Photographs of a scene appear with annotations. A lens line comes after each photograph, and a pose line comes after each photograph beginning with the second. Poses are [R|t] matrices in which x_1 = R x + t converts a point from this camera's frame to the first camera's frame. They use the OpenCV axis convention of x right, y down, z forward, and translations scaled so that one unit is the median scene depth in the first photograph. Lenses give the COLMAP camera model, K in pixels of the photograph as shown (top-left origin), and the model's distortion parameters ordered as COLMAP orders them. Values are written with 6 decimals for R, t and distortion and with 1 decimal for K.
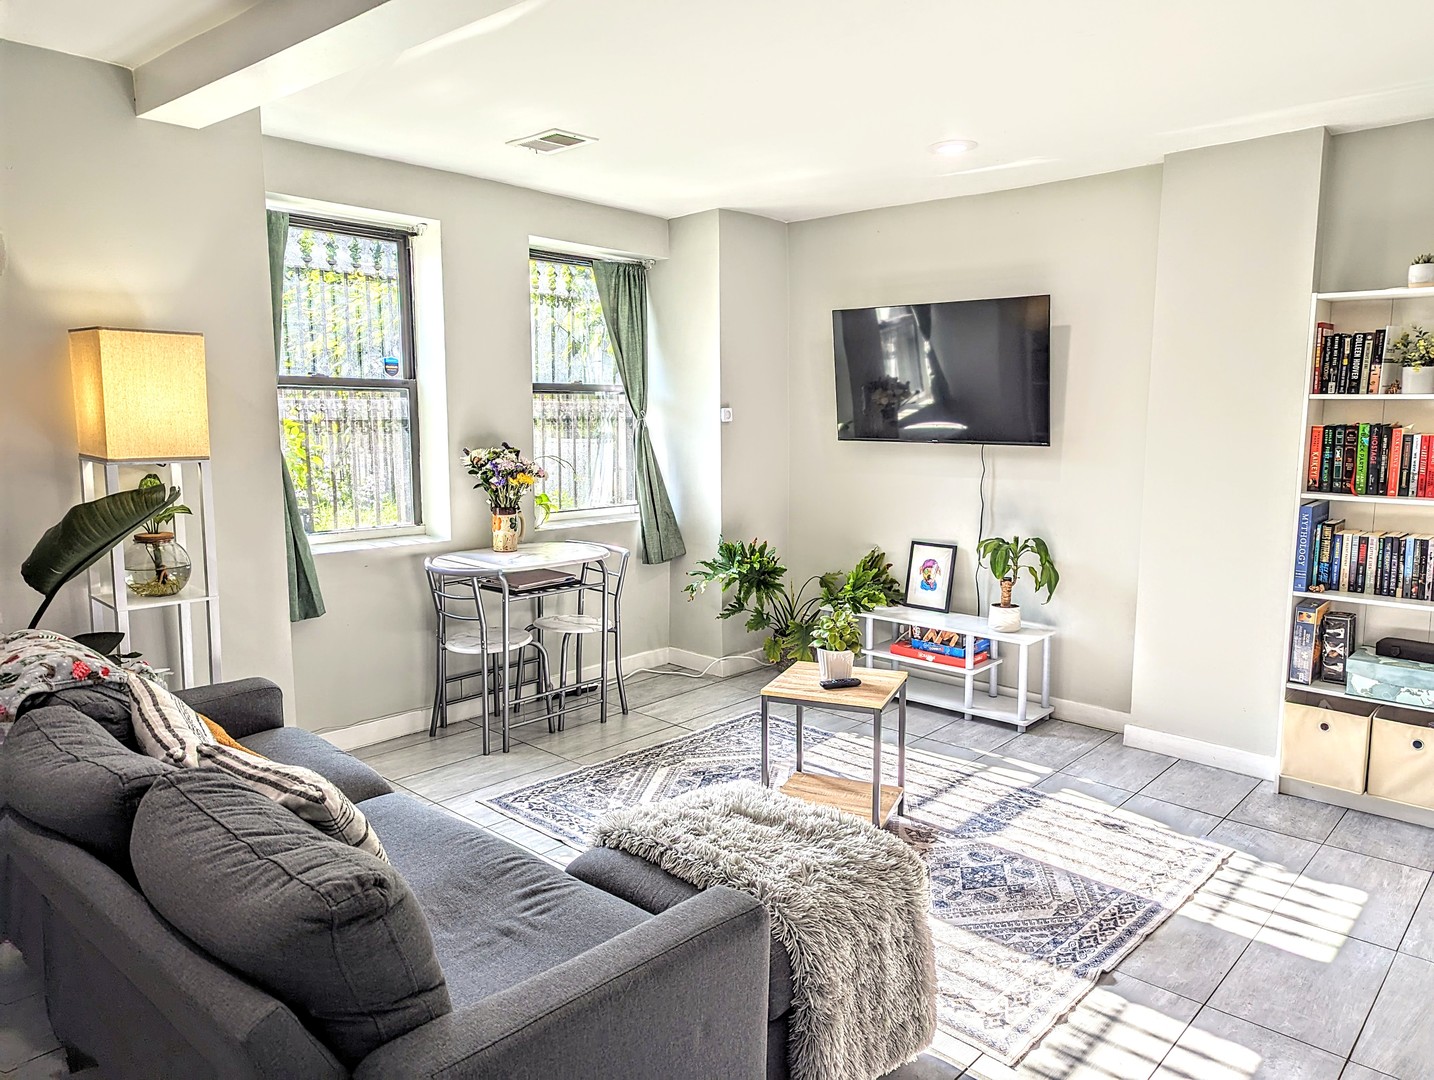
lens RADIAL K [[1005.6, 0, 722.7], [0, 1005.6, 538.2], [0, 0, 1]] dist [0.047910, -0.042139]
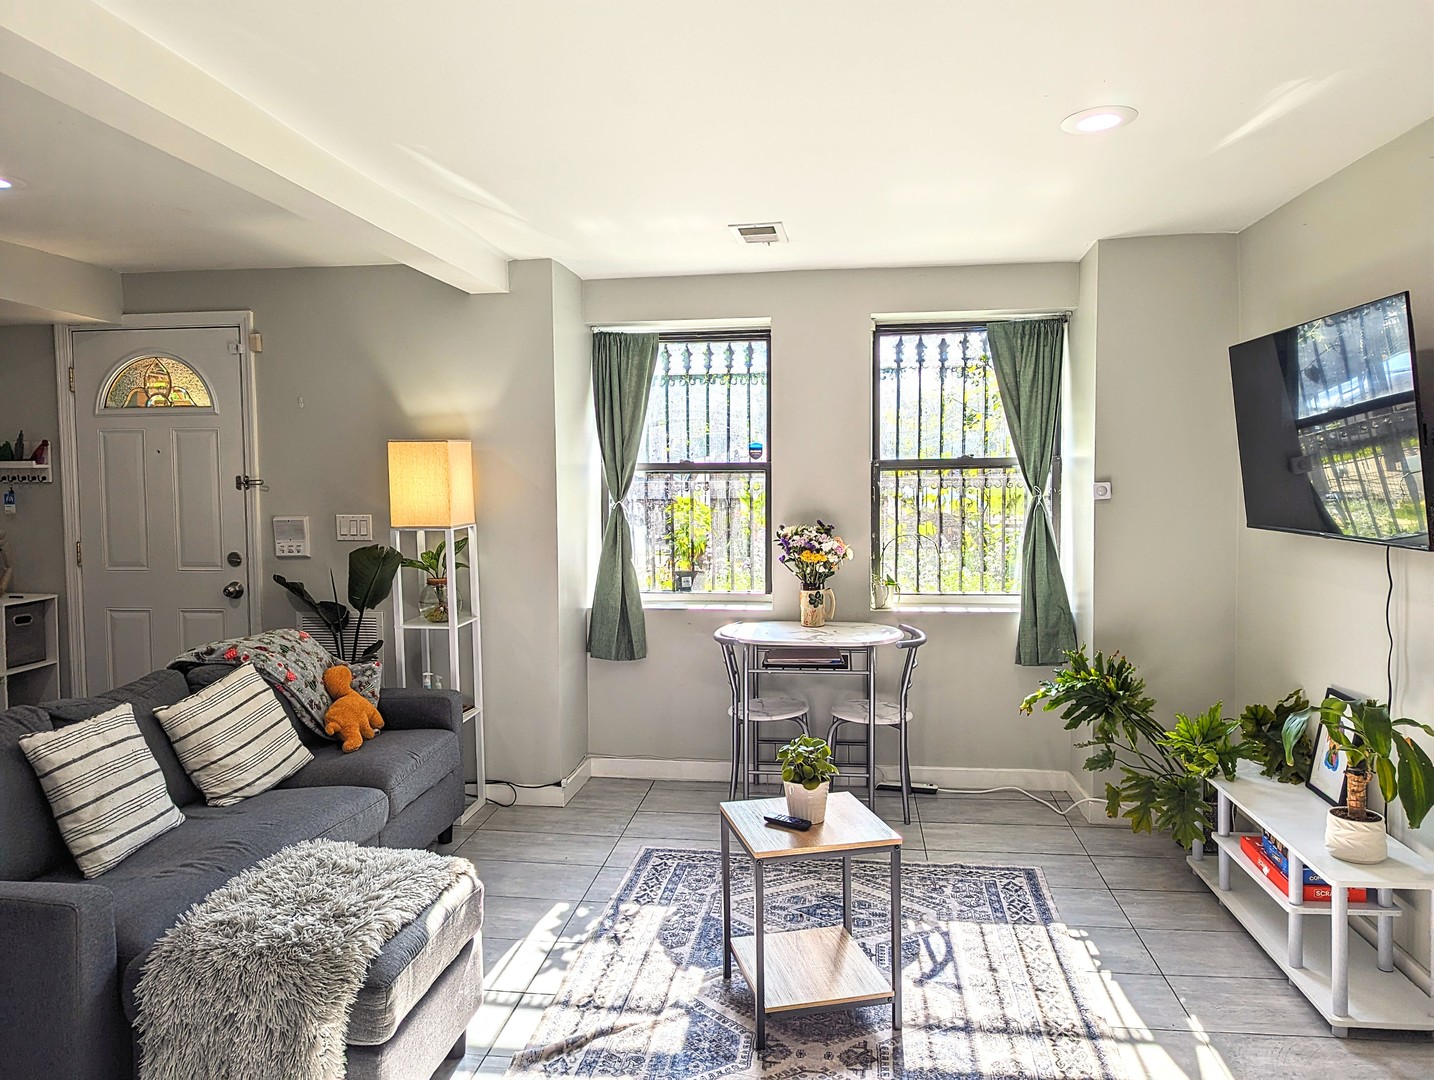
lens RADIAL K [[1005.6, 0, 718.3], [0, 1005.6, 535.6], [0, 0, 1]] dist [0.047910, -0.042139]
pose [[0.558695, 0.033061, -0.828714, 0.571502], [-0.094555, 0.995229, -0.024042, -0.045512], [0.823966, 0.091791, 0.559156, 0.351620]]
